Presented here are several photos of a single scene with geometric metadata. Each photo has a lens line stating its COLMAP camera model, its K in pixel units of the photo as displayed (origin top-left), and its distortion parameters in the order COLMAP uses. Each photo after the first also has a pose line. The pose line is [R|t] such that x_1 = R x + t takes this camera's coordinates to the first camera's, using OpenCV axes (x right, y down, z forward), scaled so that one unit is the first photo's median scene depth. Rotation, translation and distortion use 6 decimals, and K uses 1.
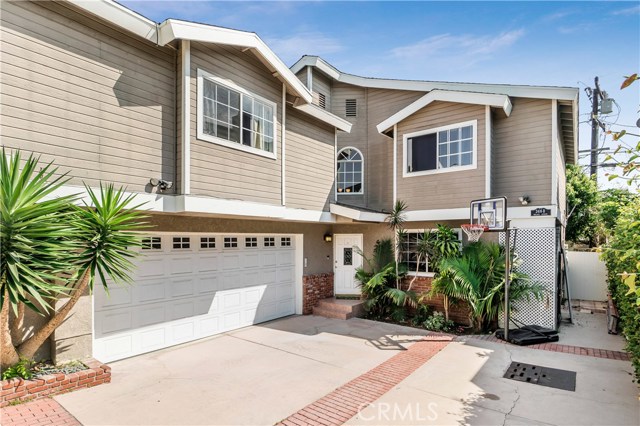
lens RADIAL K [[327.3, 0, 326.8], [0, 327.3, 242.7], [0, 0, 1]] dist [-0.002226, 0.000062]
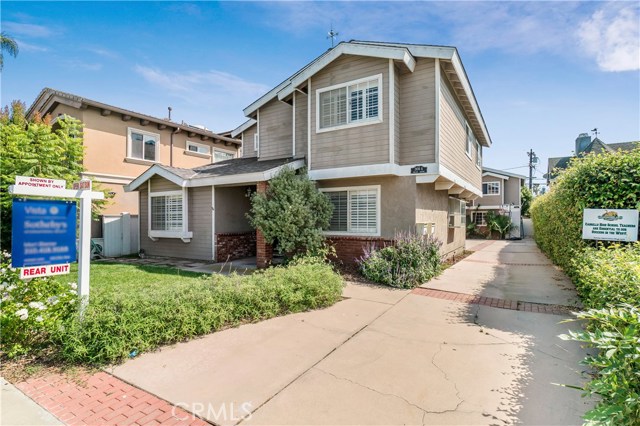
lens RADIAL K [[327.3, 0, 319.2], [0, 327.3, 214.1], [0, 0, 1]] dist [-0.002226, 0.000062]
pose [[0.994671, 0.005599, 0.102949, -1.932112], [-0.003961, 0.999862, -0.016107, 0.053306], [-0.103025, 0.015613, 0.994556, -2.430303]]
